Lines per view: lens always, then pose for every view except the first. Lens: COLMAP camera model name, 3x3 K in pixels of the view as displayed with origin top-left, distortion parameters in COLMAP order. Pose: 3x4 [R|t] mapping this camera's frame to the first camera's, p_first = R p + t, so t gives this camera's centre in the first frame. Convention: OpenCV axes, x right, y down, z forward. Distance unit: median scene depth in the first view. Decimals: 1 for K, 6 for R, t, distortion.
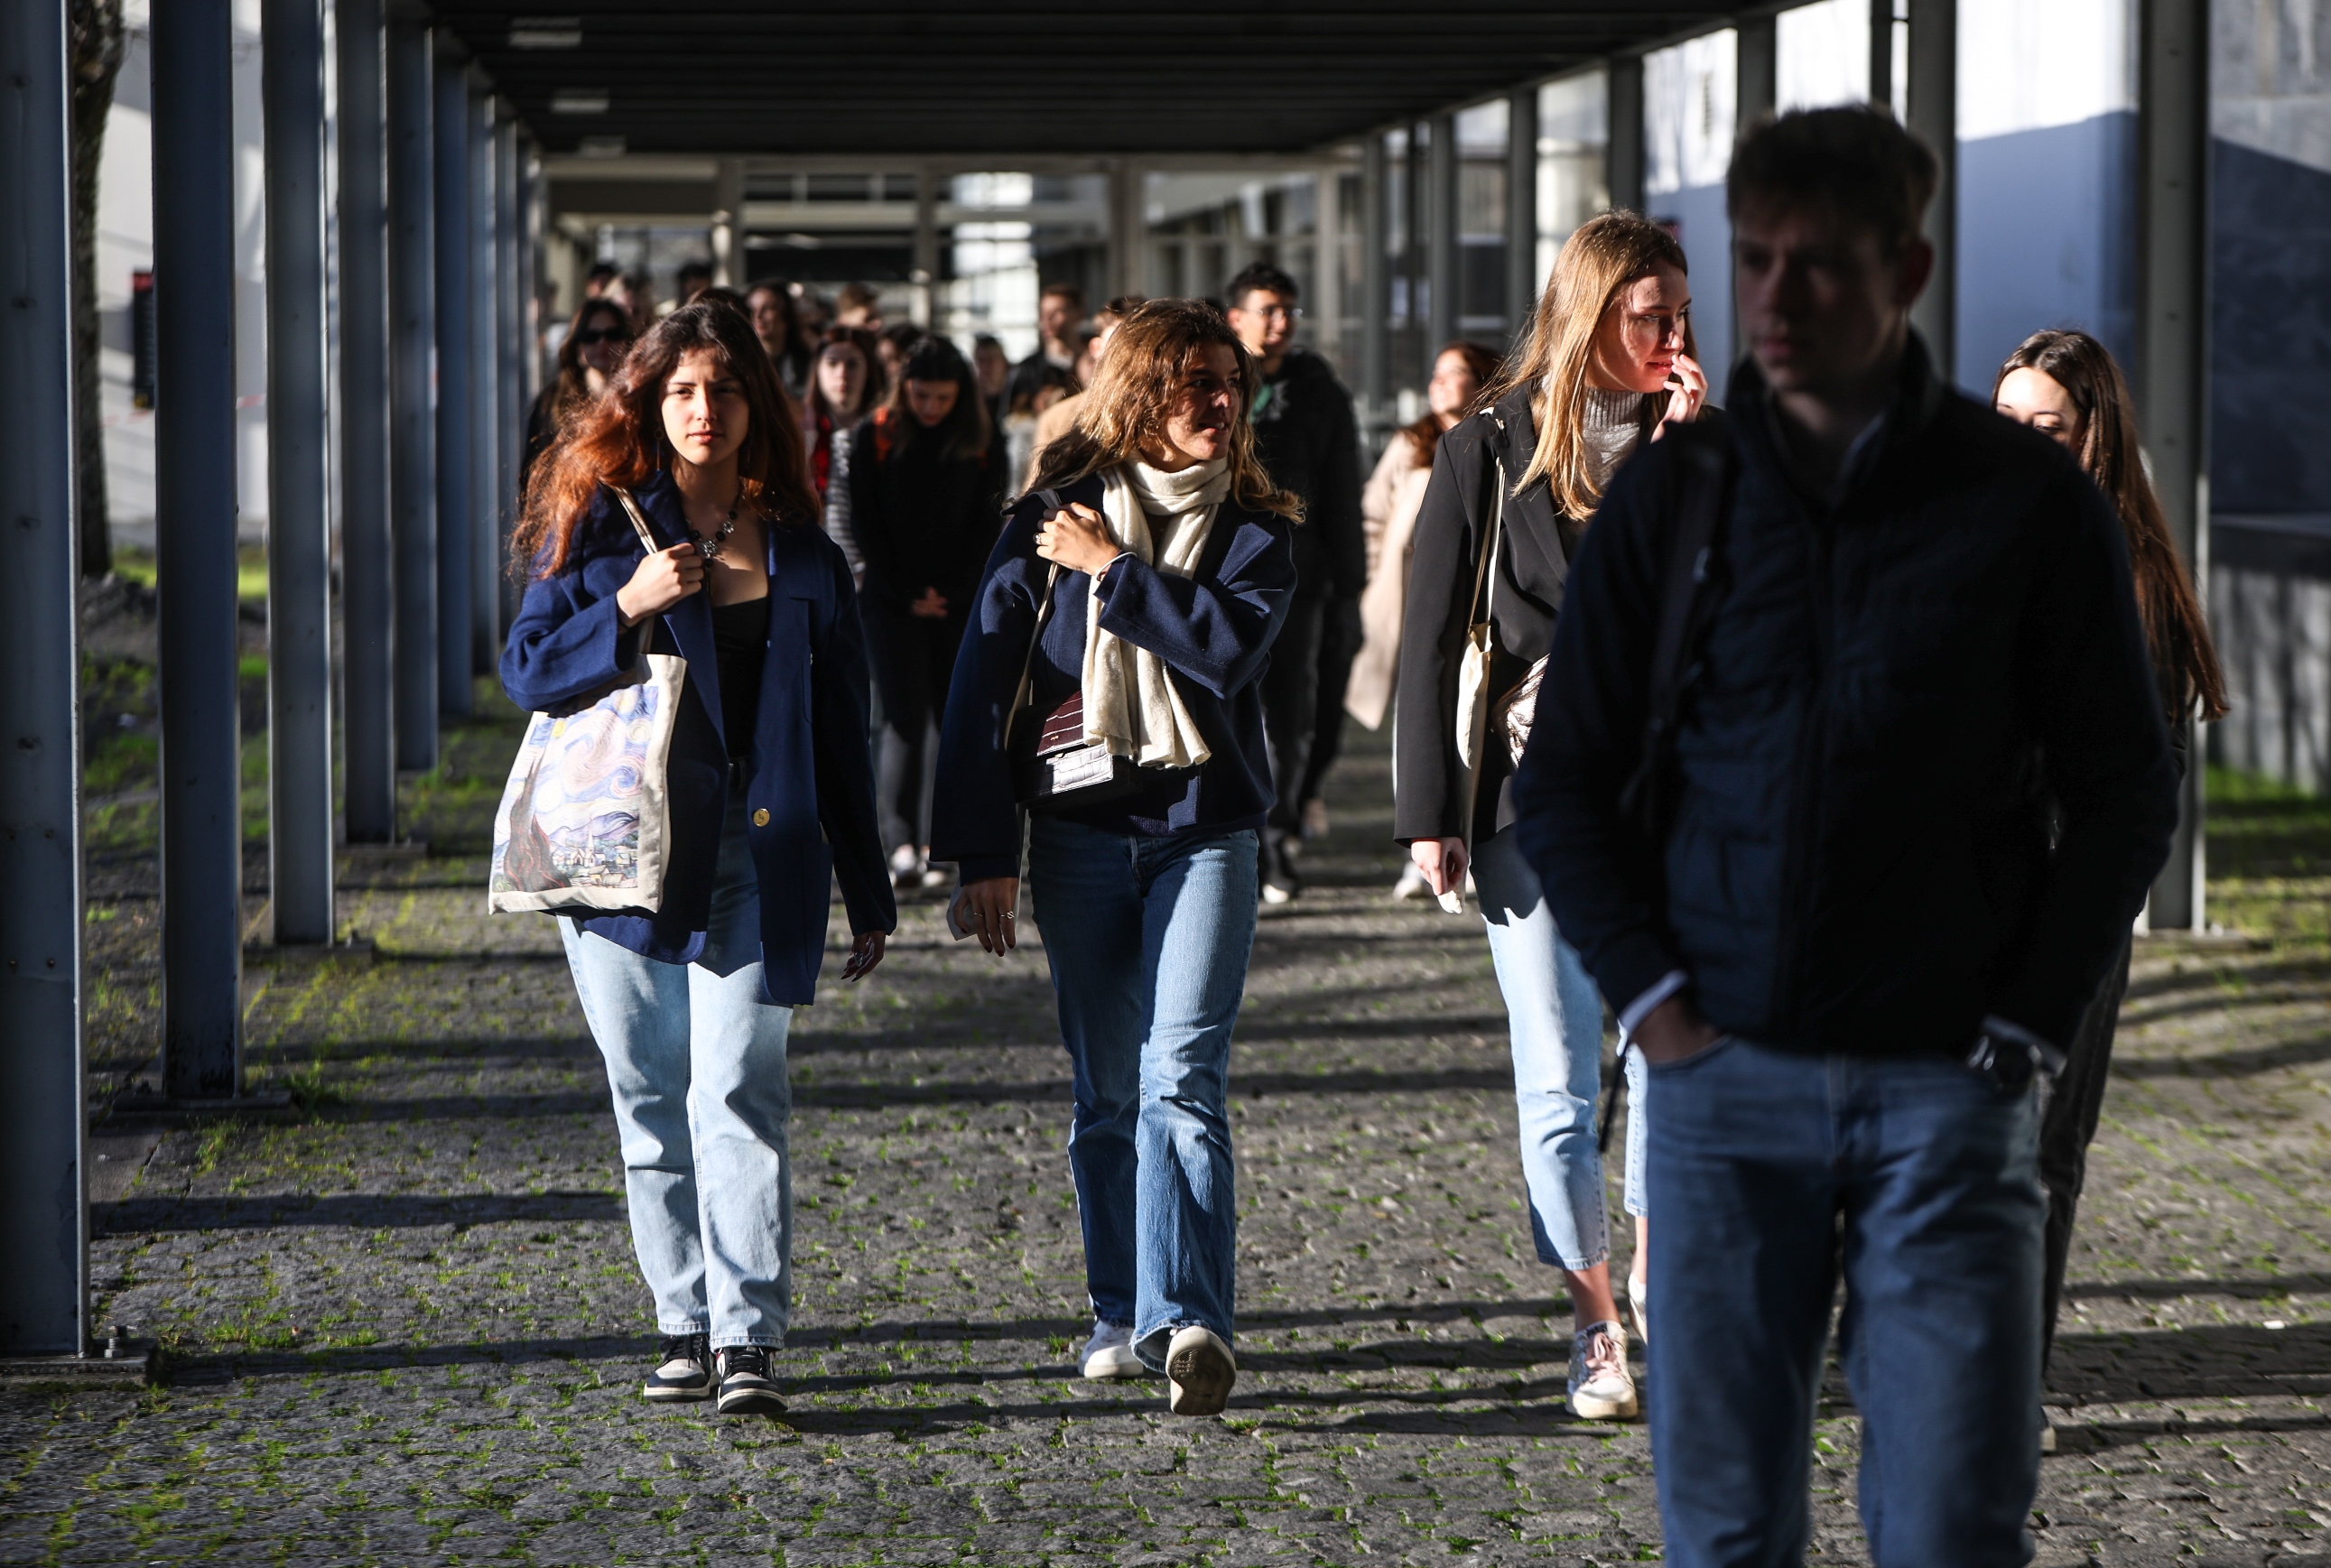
lens RADIAL K [[6328.3, 0, 1151.9], [0, 6328.3, 768.7], [0, 0, 1]] dist [0.080039, 0.000000]
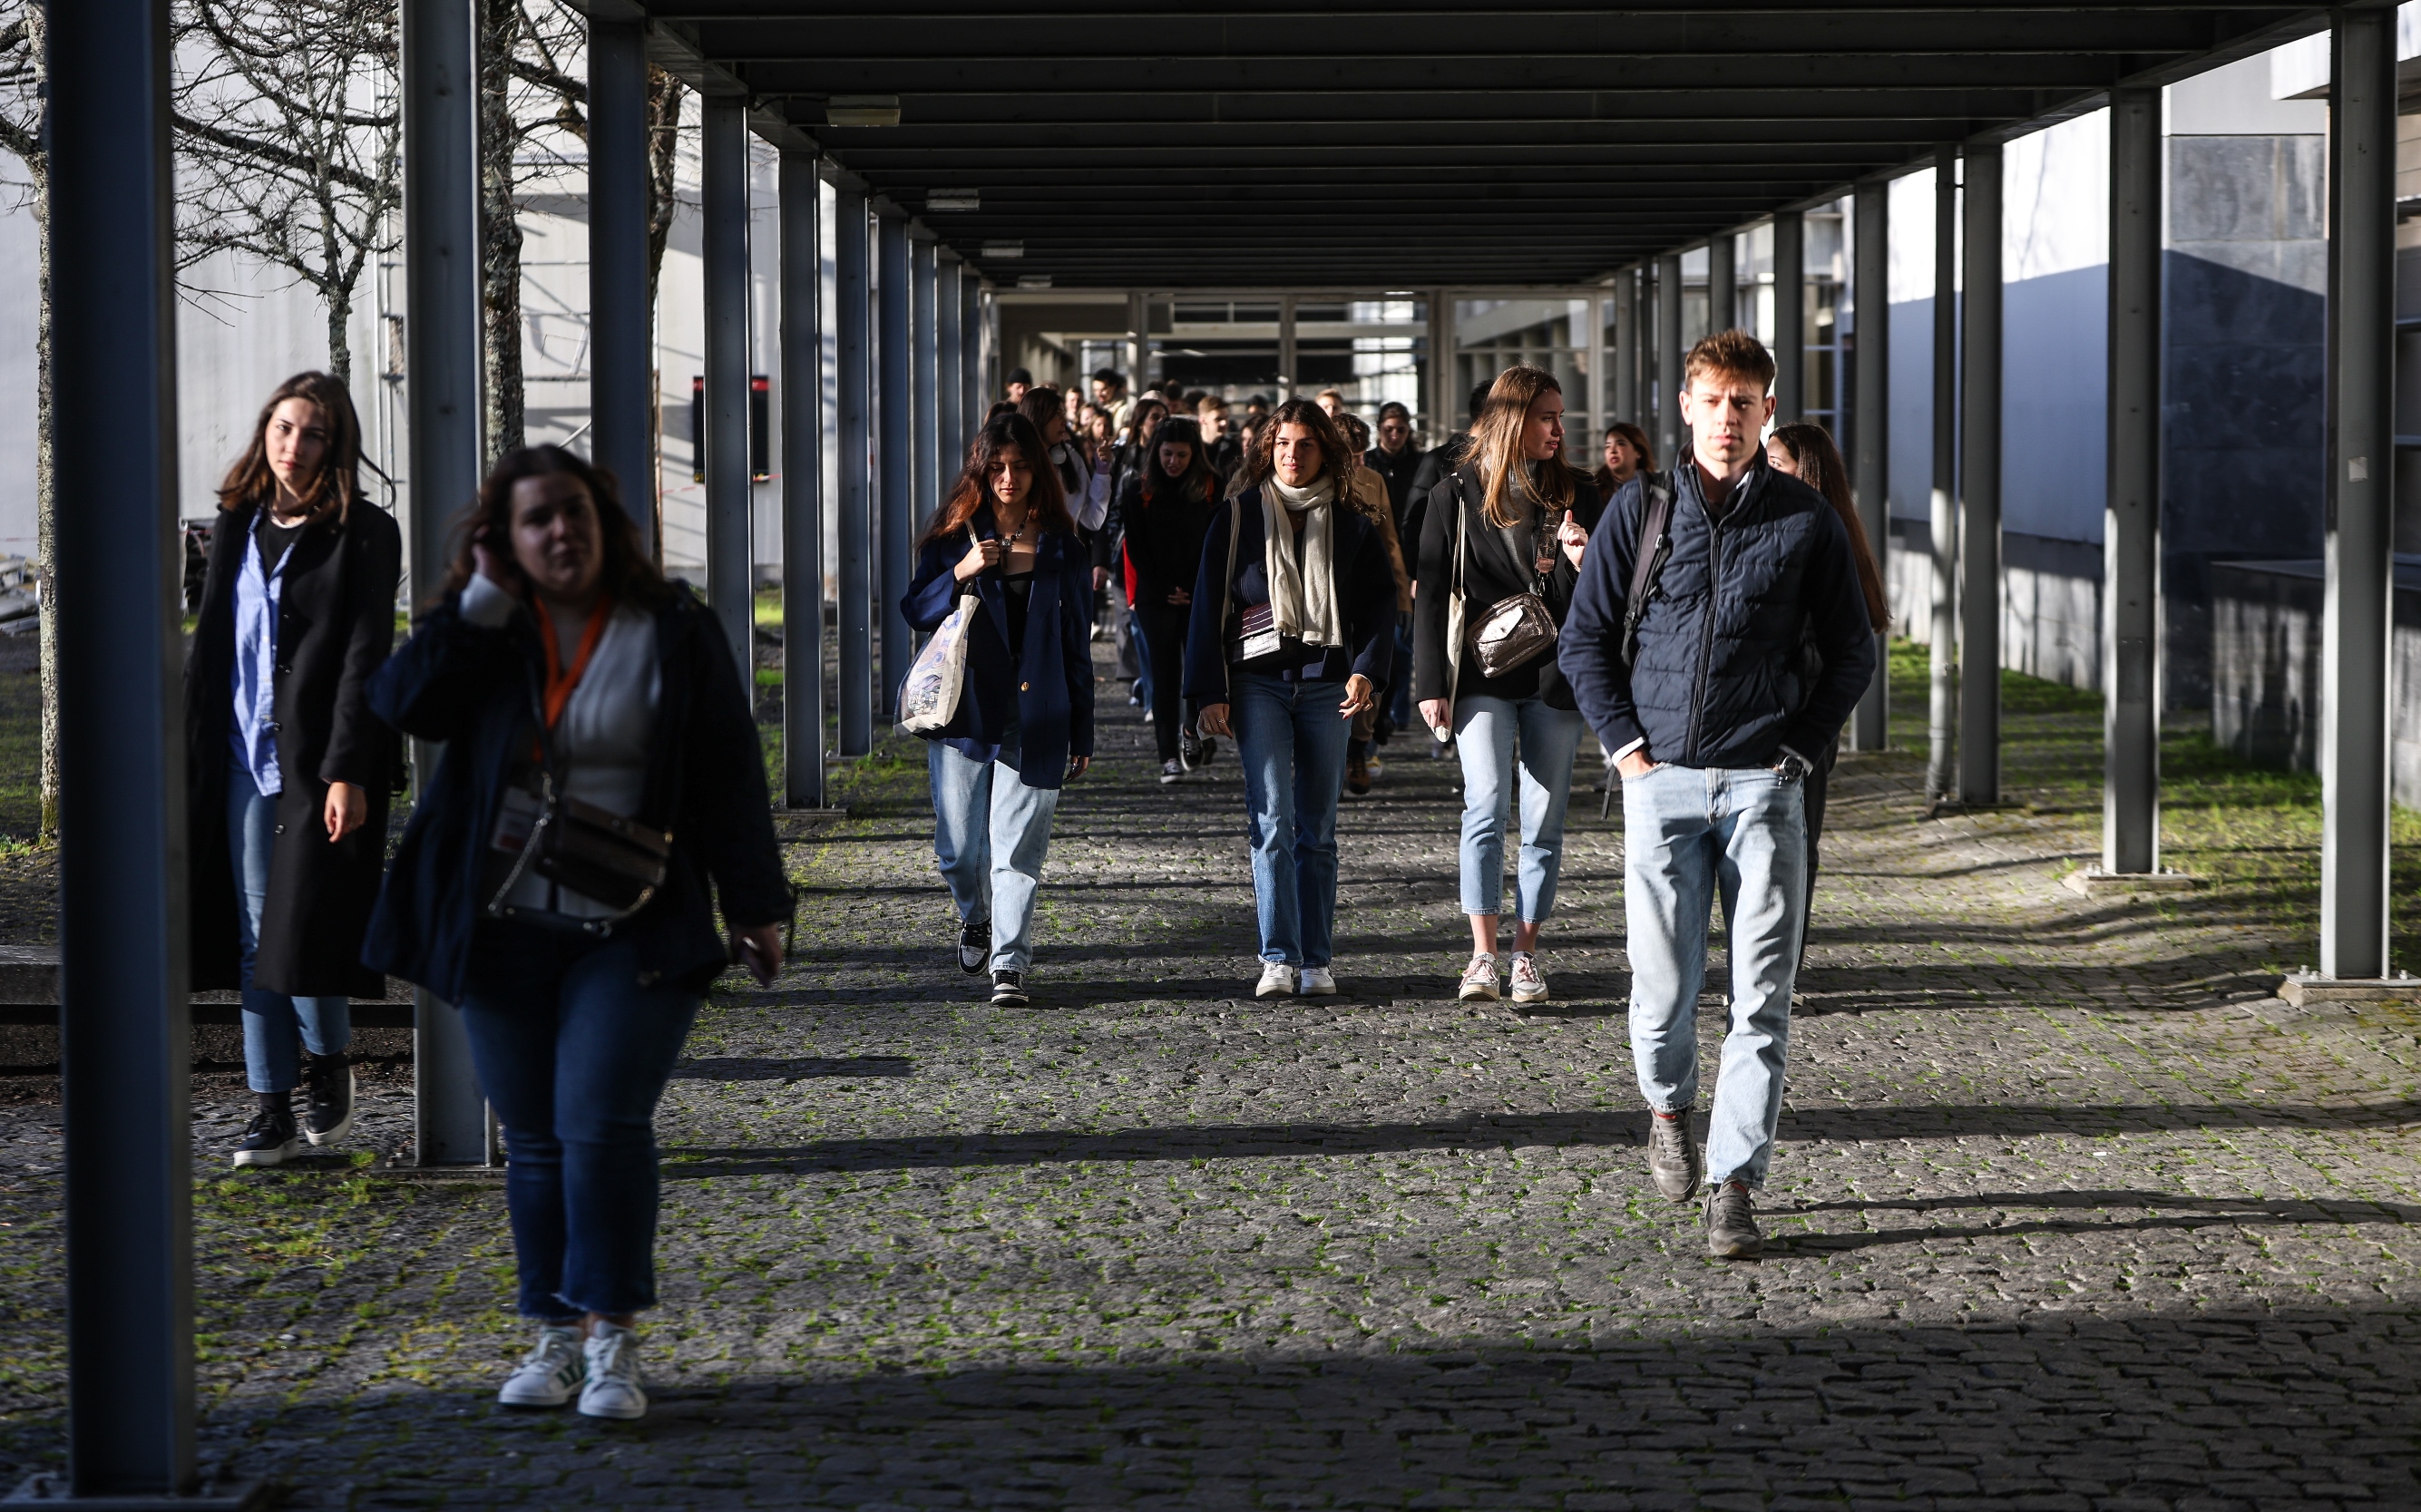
lens RADIAL K [[4909.1, 0, 1219.6], [0, 4909.1, 751.1], [0, 0, 1]] dist [0.008708, 0.000000]
pose [[0.998307, 0.000205, -0.058159, 0.043229], [-0.000302, 0.999999, -0.001658, 0.002658], [0.058159, 0.001673, 0.998306, -0.052774]]
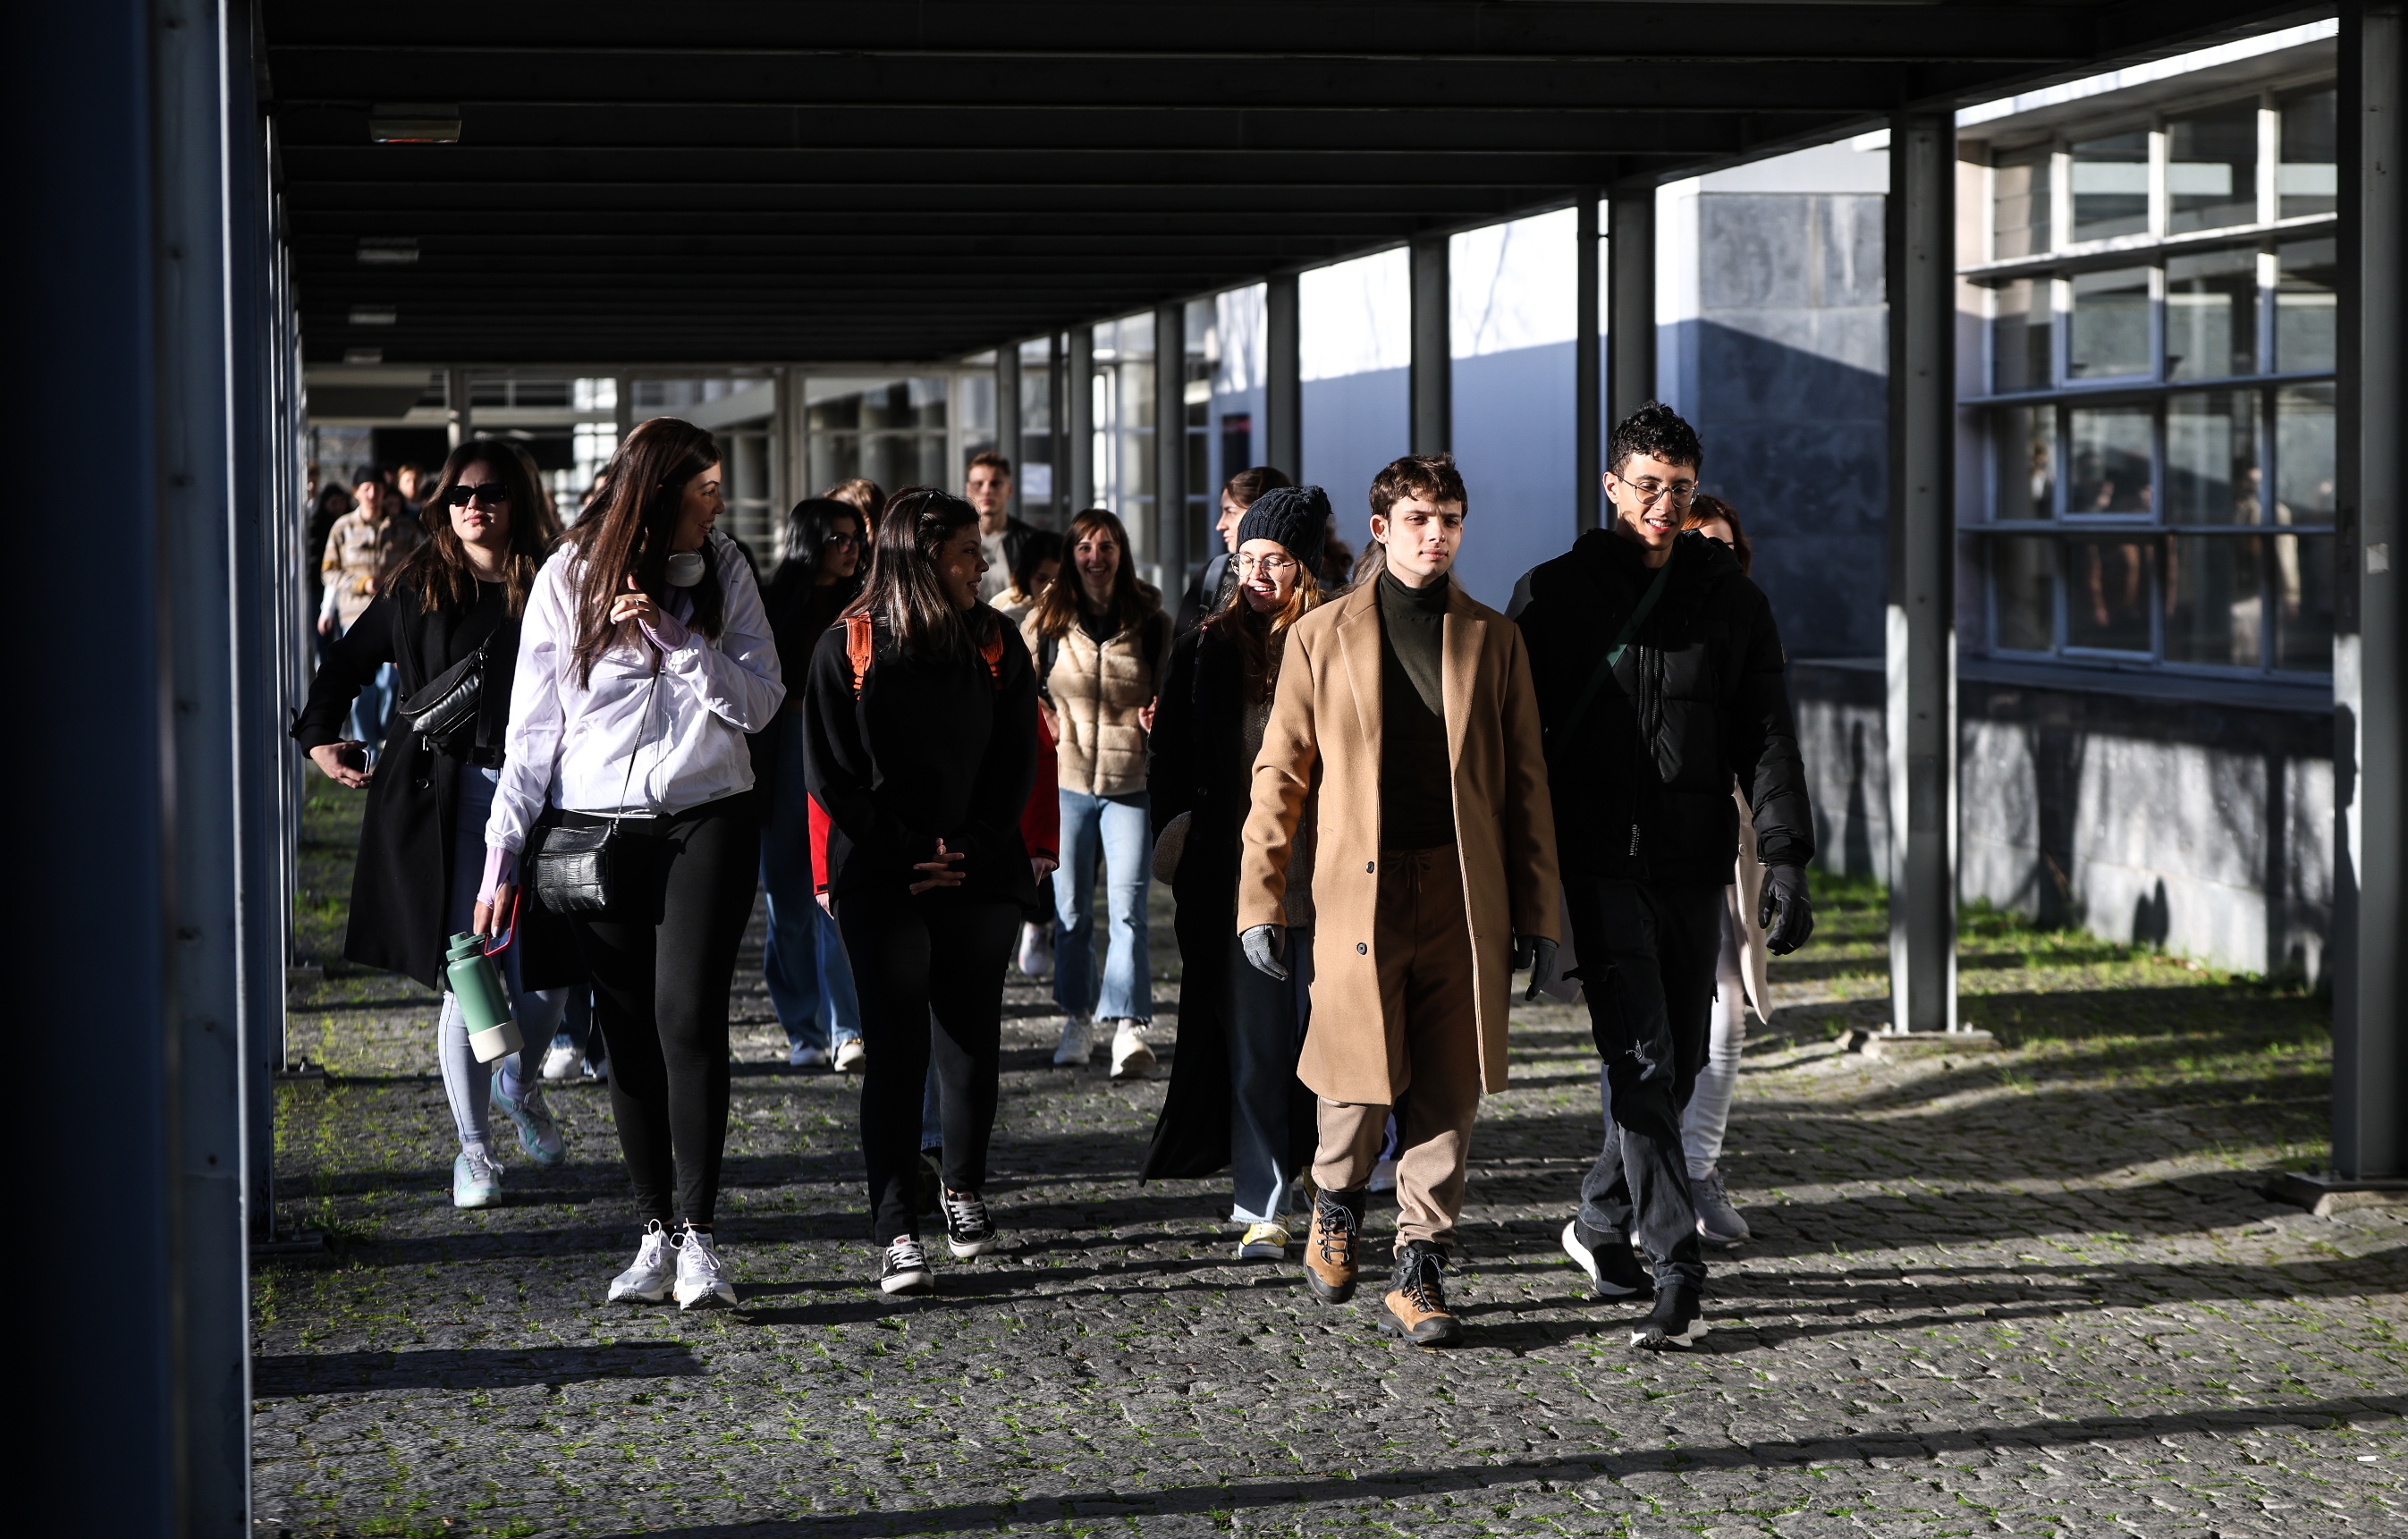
lens RADIAL K [[5026.0, 0, 1212.2], [0, 5026.0, 790.6], [0, 0, 1]] dist [0.014937, 0.000000]
pose [[0.995432, -0.010296, 0.094919, -0.075210], [0.011497, 0.999861, -0.012110, -0.011853], [-0.094781, 0.013146, 0.995411, 0.174709]]
